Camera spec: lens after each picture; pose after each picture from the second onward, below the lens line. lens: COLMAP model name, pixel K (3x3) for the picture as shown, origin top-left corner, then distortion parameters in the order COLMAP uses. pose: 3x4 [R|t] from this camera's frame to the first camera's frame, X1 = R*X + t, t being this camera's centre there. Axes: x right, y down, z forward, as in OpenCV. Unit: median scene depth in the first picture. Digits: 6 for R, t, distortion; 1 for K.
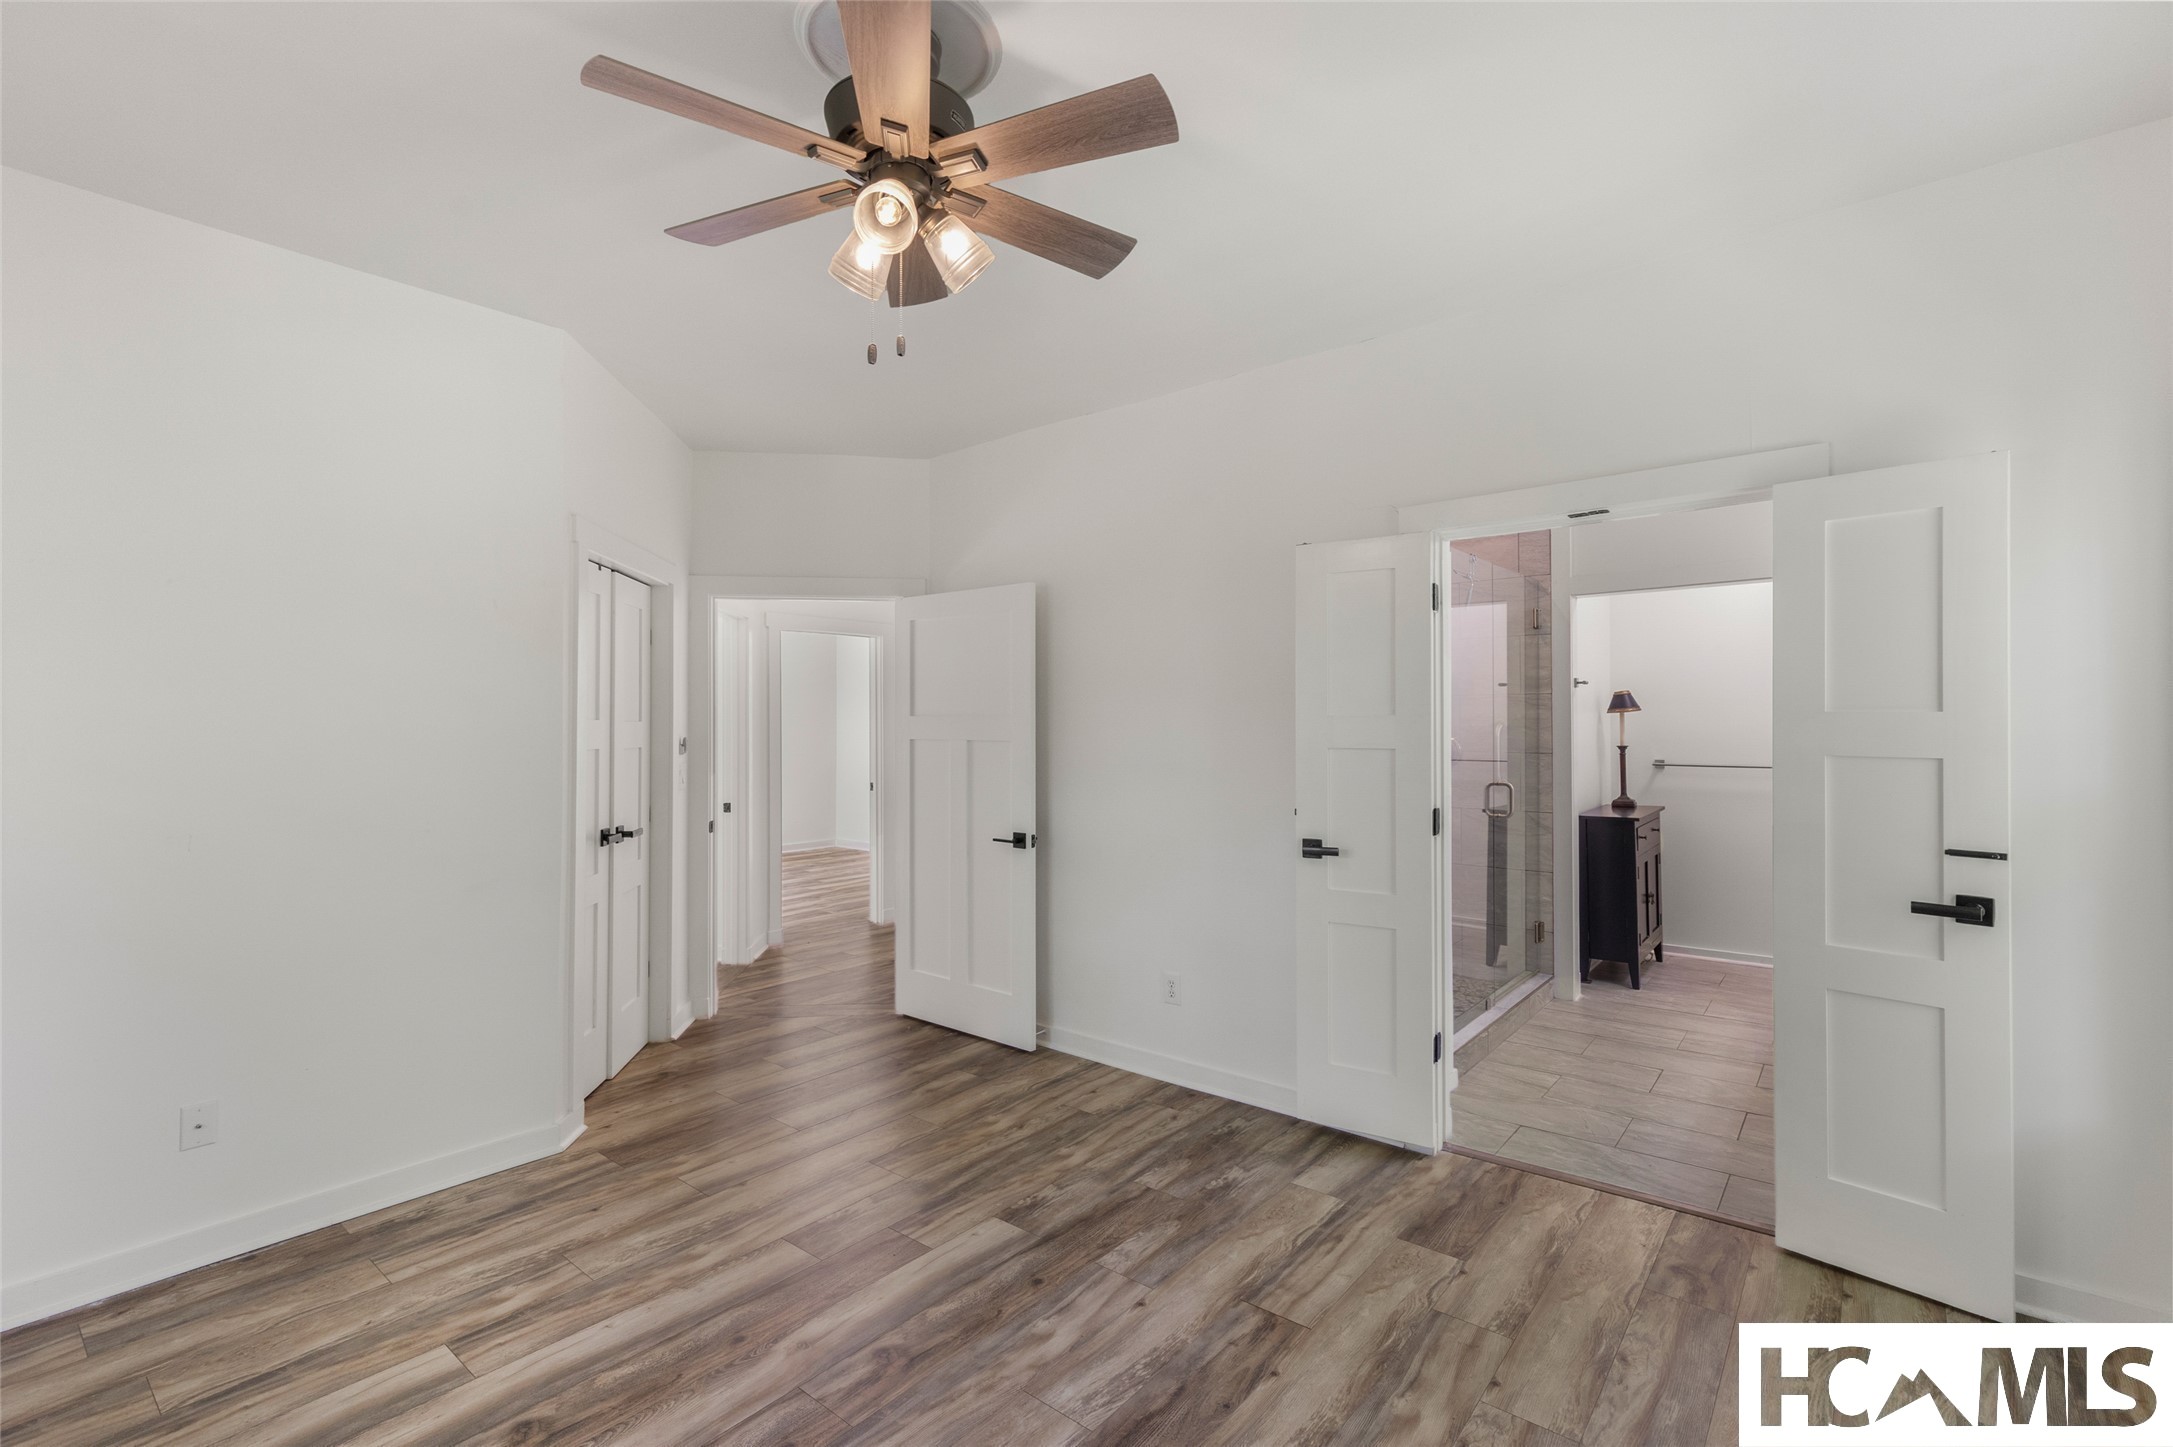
lens RADIAL K [[995.9, 0, 1055.7], [0, 995.9, 696.4], [0, 0, 1]] dist [0.004494, -0.000403]
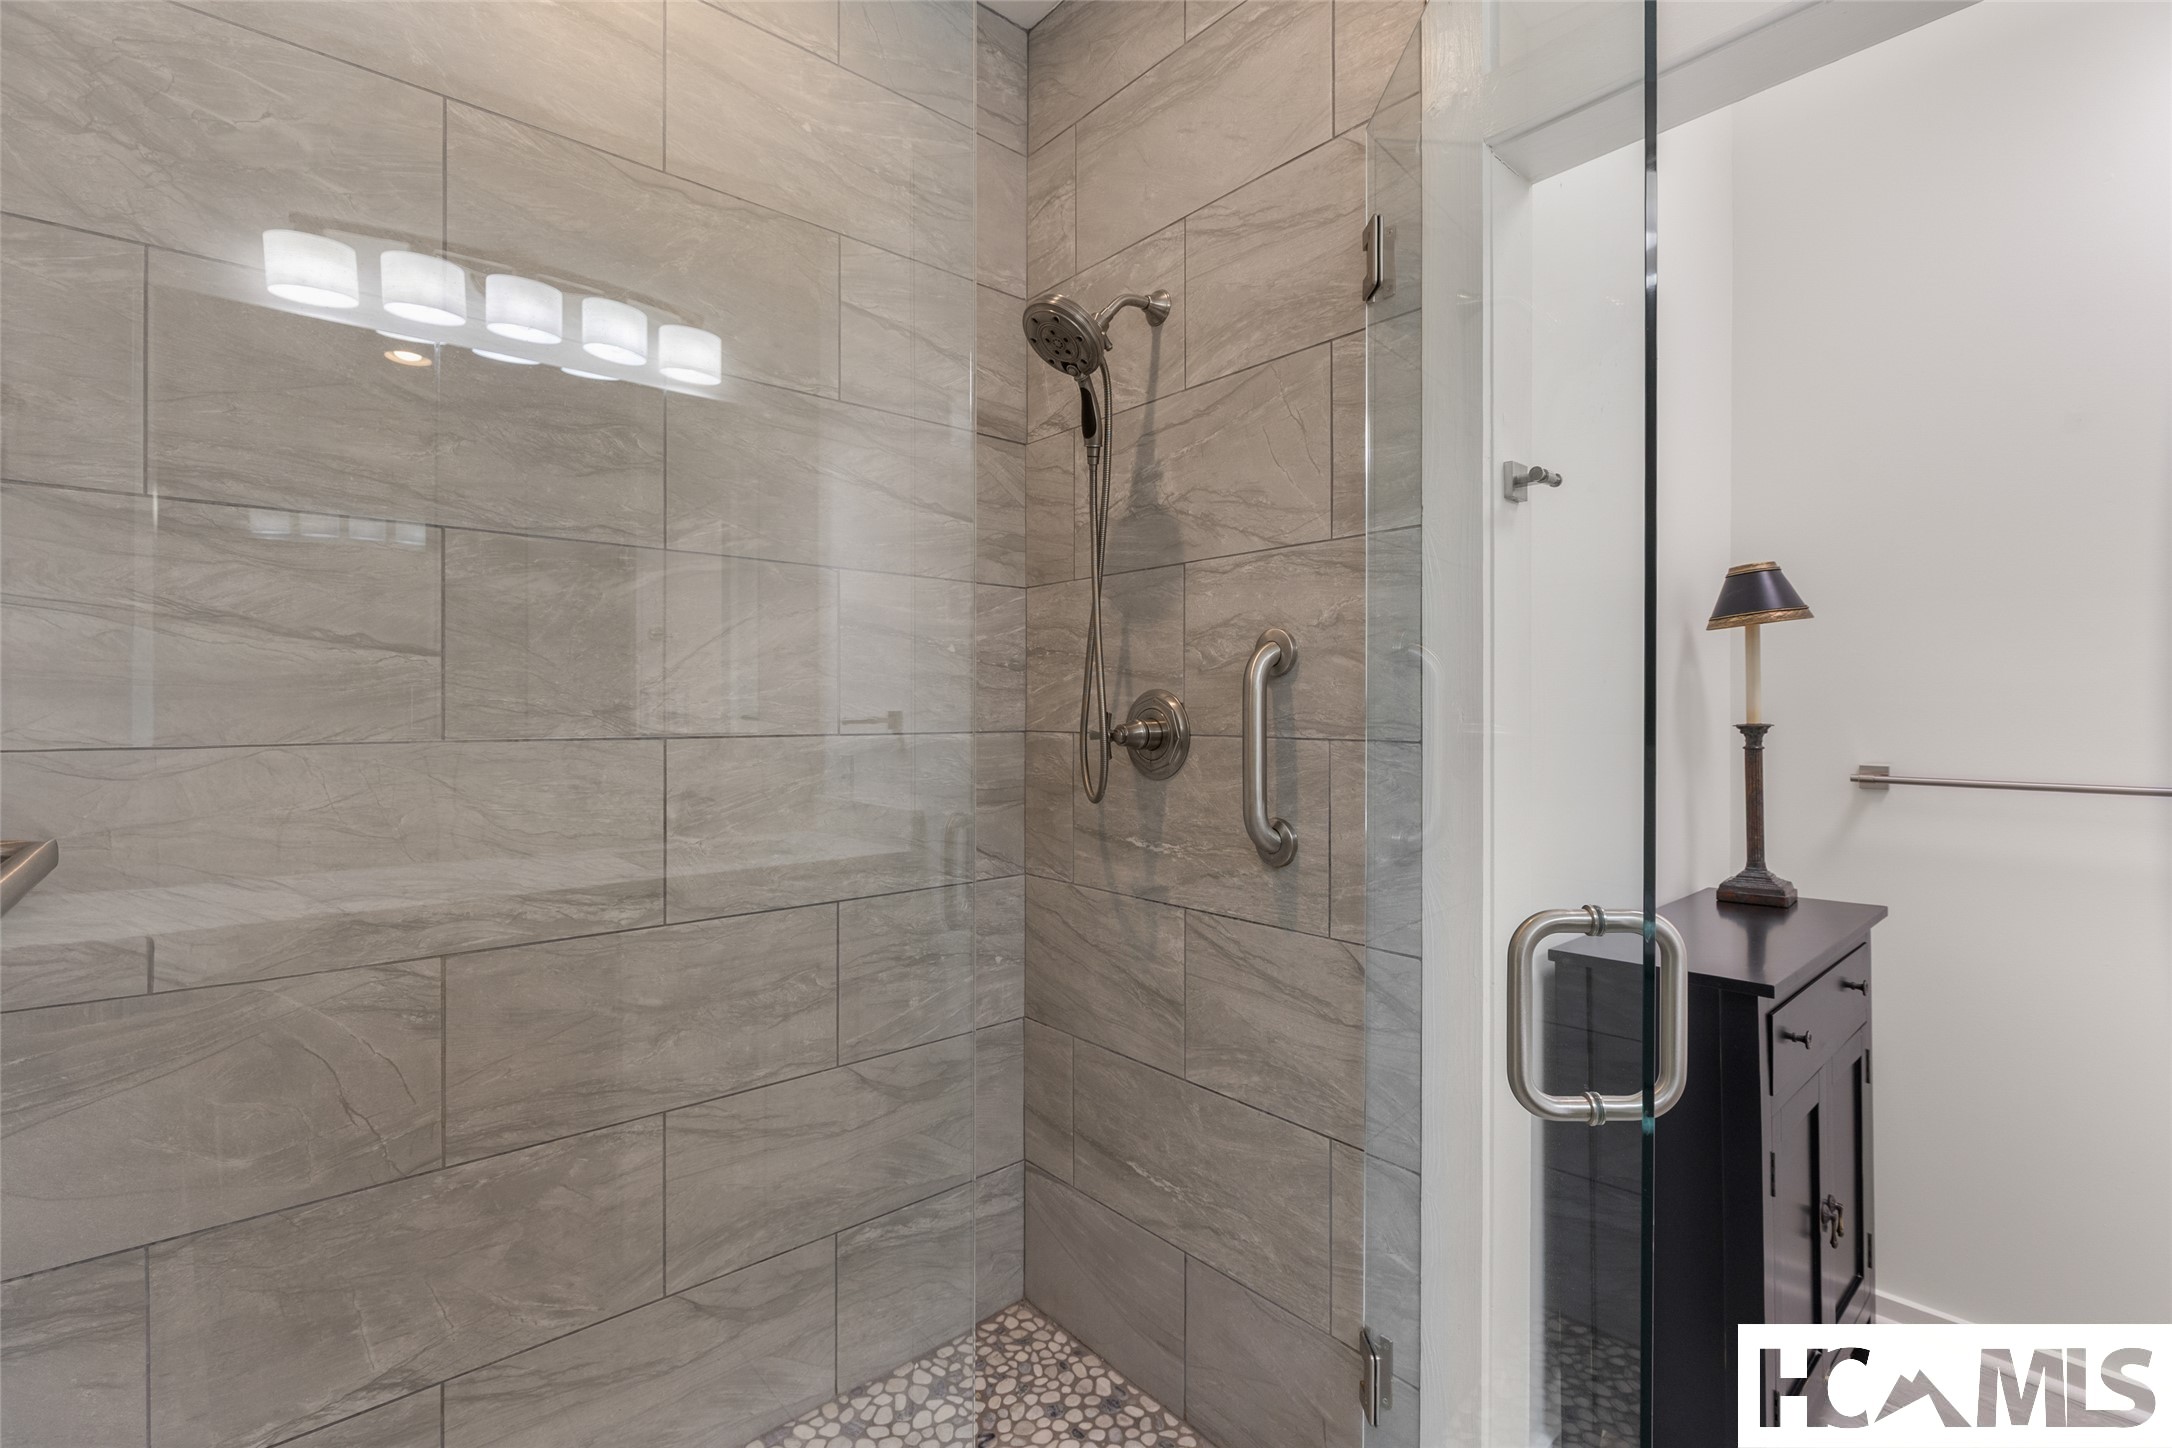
lens RADIAL K [[995.5, 0, 1066.2], [0, 995.5, 715.8], [0, 0, 1]] dist [0.004494, -0.000403]
pose [[0.987714, 0.001688, -0.156265, 0.440625], [0.001262, 0.999823, 0.018775, 0.044753], [0.156269, -0.018742, 0.987537, 0.707906]]
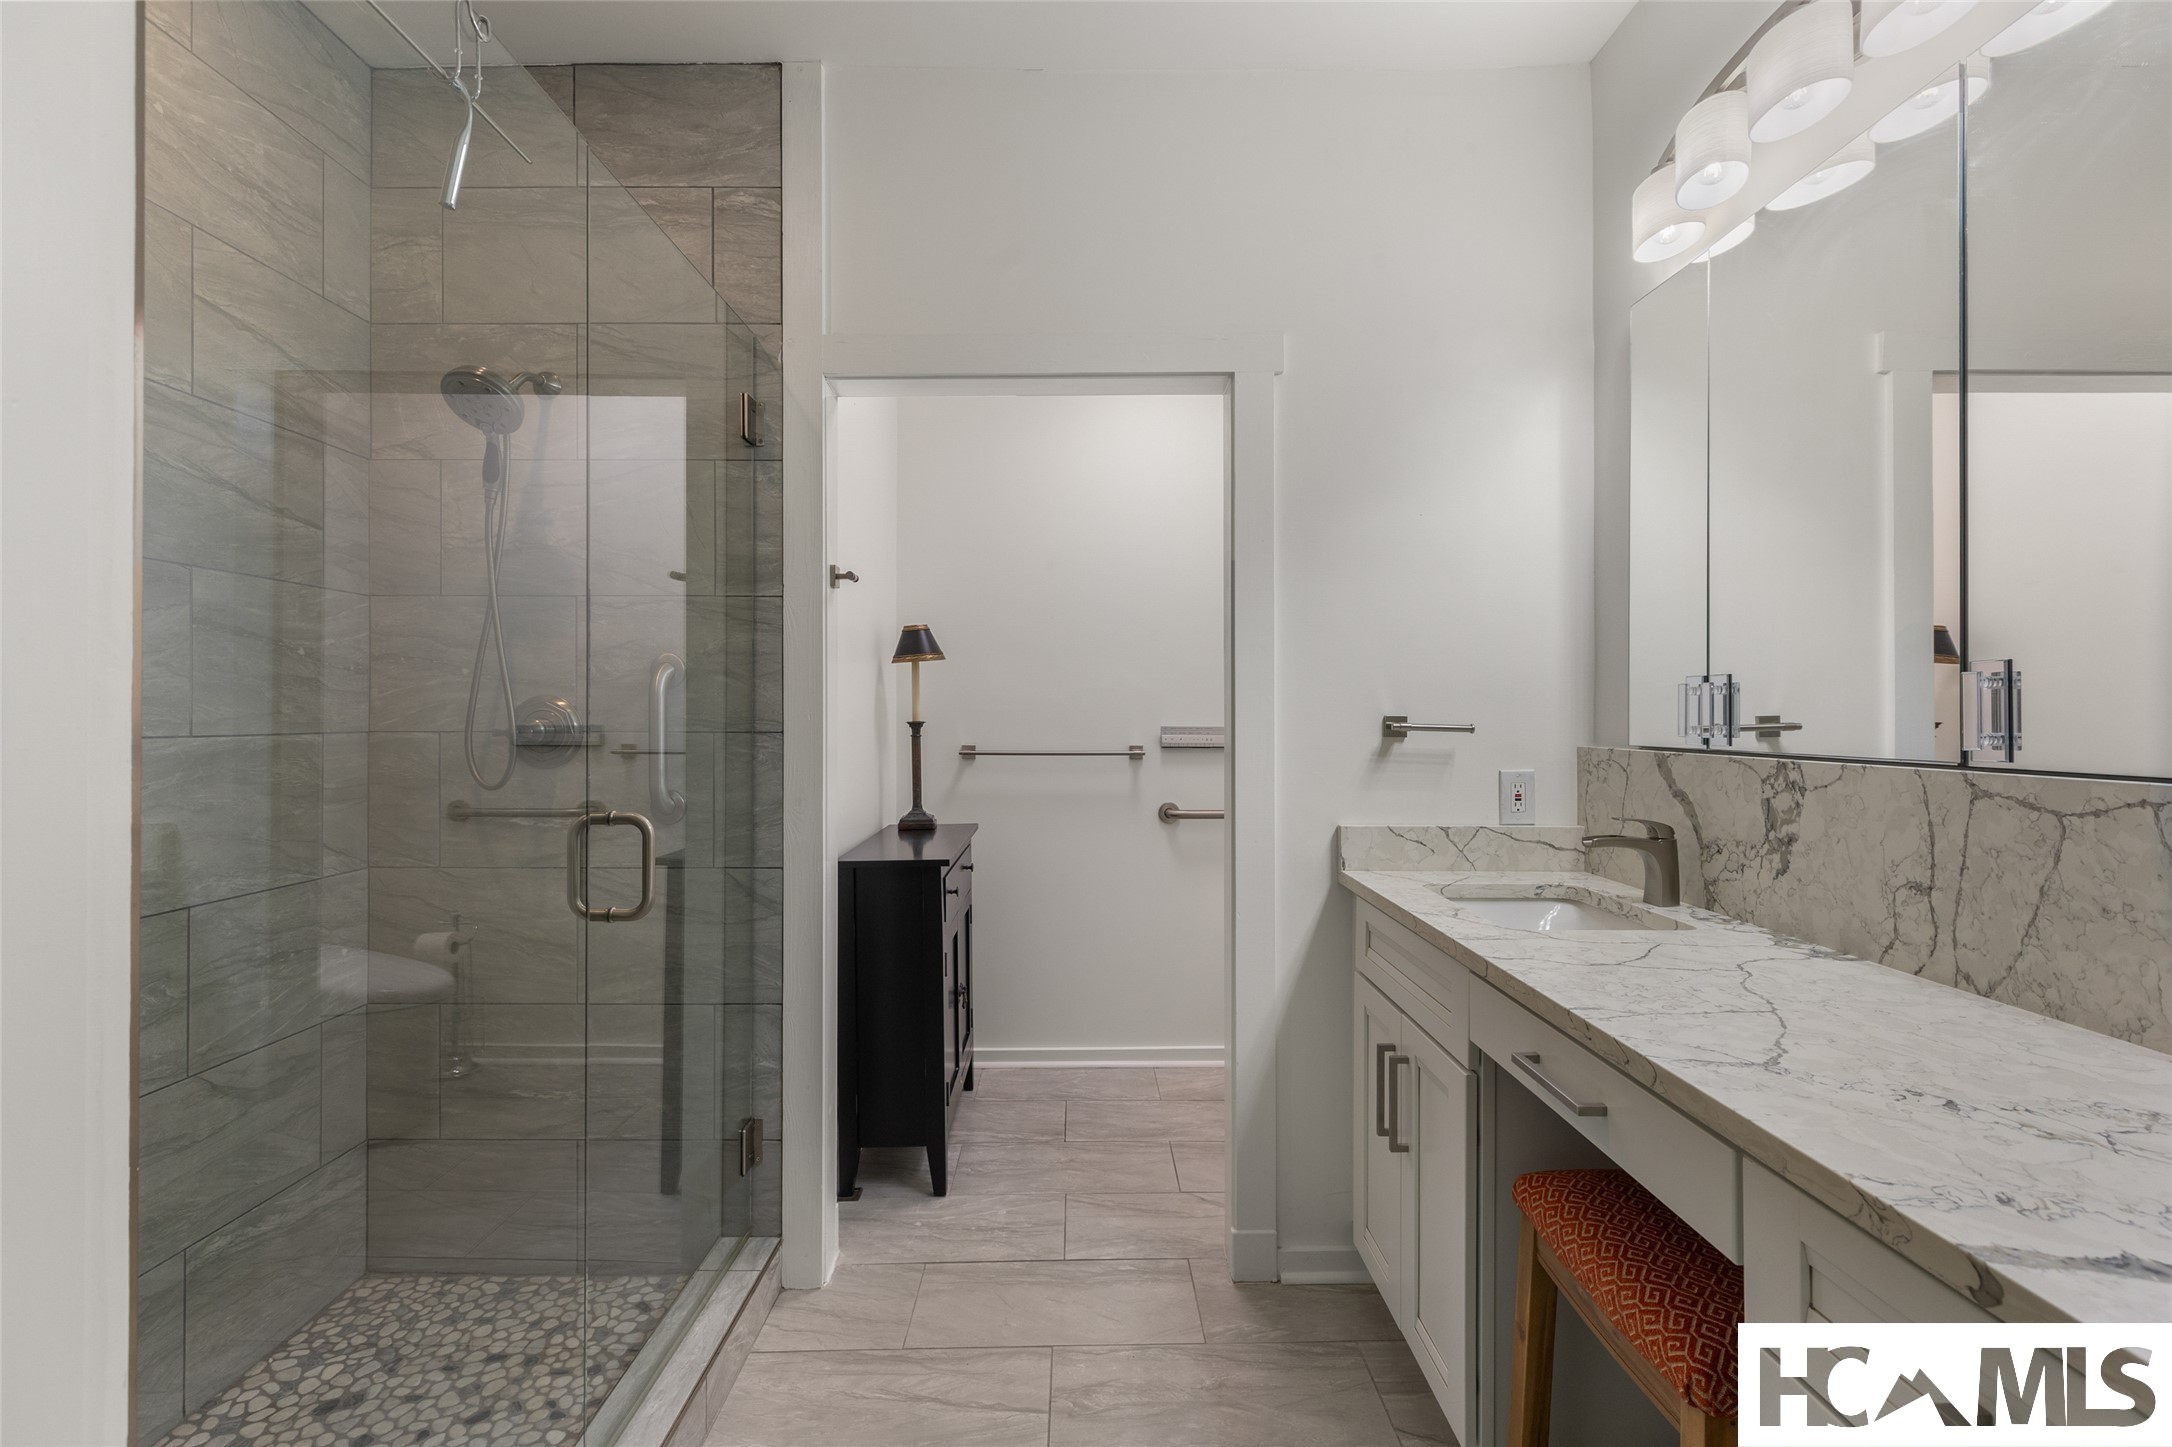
lens RADIAL K [[995.5, 0, 1117.7], [0, 995.5, 714.7], [0, 0, 1]] dist [0.004494, -0.000403]
pose [[0.742521, 0.001152, 0.669822, 0.312665], [-0.010509, 0.999895, 0.009930, 0.043832], [-0.669741, -0.014413, 0.742455, 0.573088]]
